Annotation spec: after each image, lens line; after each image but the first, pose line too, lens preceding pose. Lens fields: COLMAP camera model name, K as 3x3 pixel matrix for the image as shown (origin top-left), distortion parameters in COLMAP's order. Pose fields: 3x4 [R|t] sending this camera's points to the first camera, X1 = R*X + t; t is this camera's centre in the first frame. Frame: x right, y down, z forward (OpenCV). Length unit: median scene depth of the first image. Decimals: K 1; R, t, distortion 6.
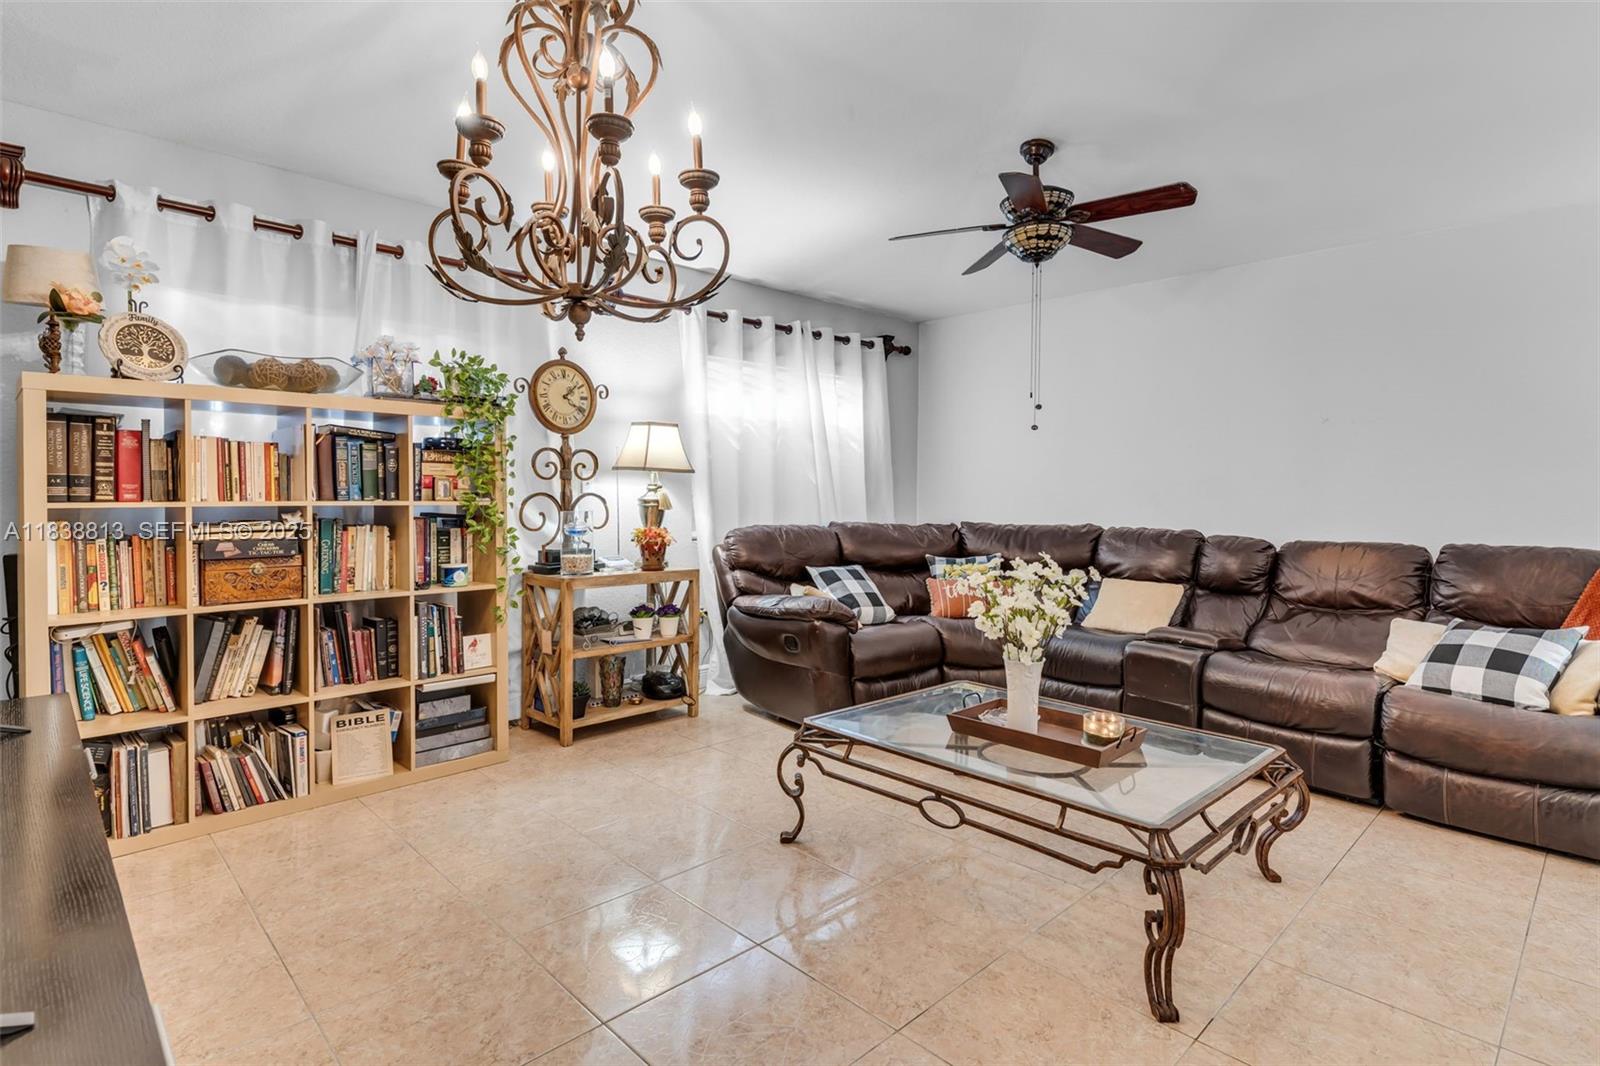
lens RADIAL K [[810.2, 0, 802.6], [0, 810.2, 515.8], [0, 0, 1]] dist [0.000259, -0.000154]
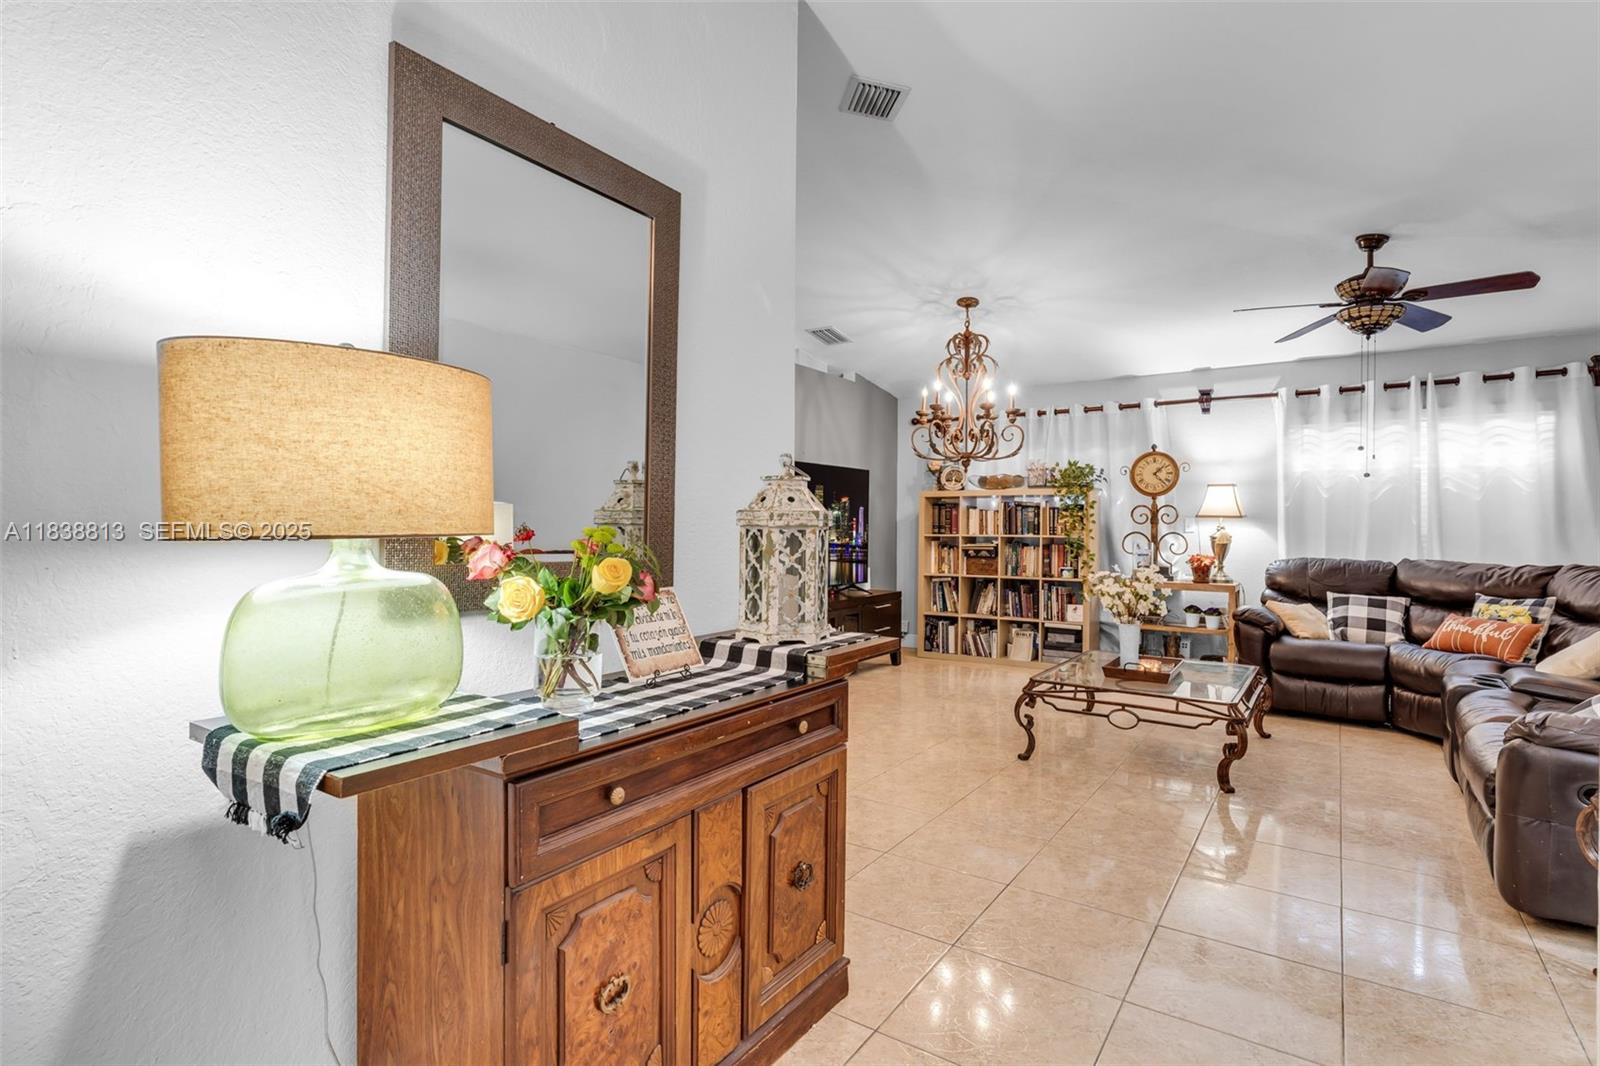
lens RADIAL K [[767.1, 0, 793.7], [0, 767.1, 524.7], [0, 0, 1]] dist [0.000656, -0.000483]
pose [[0.210147, -0.011421, -0.977603, 1.212867], [-0.034684, 0.999215, -0.019129, 0.014110], [0.977054, 0.037928, 0.209586, -0.051861]]
